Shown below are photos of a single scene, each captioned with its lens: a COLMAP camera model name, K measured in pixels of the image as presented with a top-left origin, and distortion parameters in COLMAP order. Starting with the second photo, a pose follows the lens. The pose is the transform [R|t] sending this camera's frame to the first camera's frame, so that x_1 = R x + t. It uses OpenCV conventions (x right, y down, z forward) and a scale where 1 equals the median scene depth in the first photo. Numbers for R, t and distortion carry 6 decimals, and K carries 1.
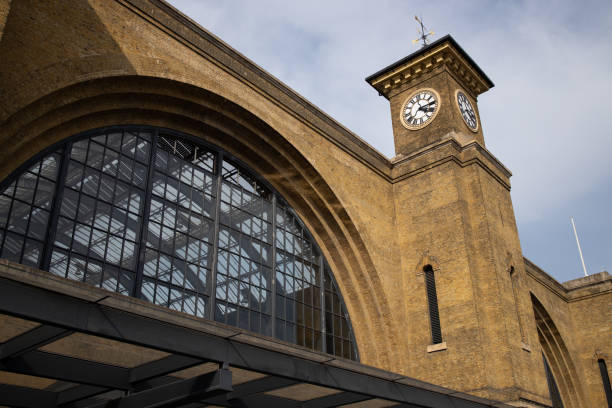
lens RADIAL K [[609.6, 0, 306.0], [0, 609.6, 204.0], [0, 0, 1]] dist [-0.059861, 0.016582]
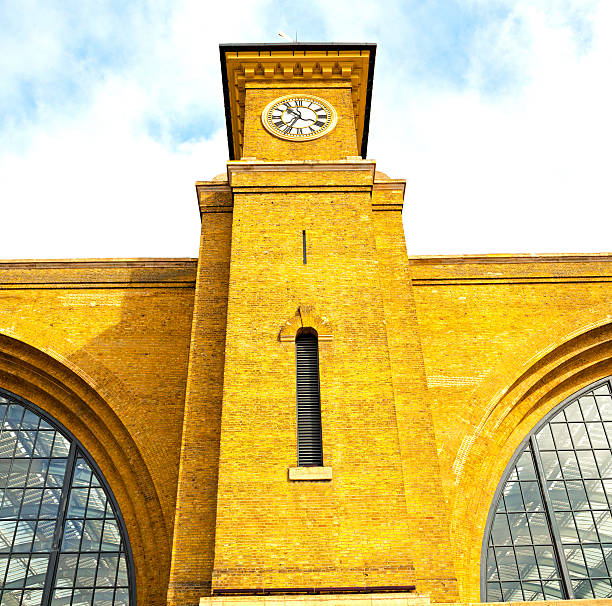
lens RADIAL K [[721.4, 0, 306.0], [0, 721.4, 303.0], [0, 0, 1]] dist [-0.068475, 0.020245]
pose [[0.652159, -0.467427, -0.596825, 0.725783], [0.364259, 0.883660, -0.294043, 0.268384], [0.664834, -0.025637, 0.746551, 0.543197]]
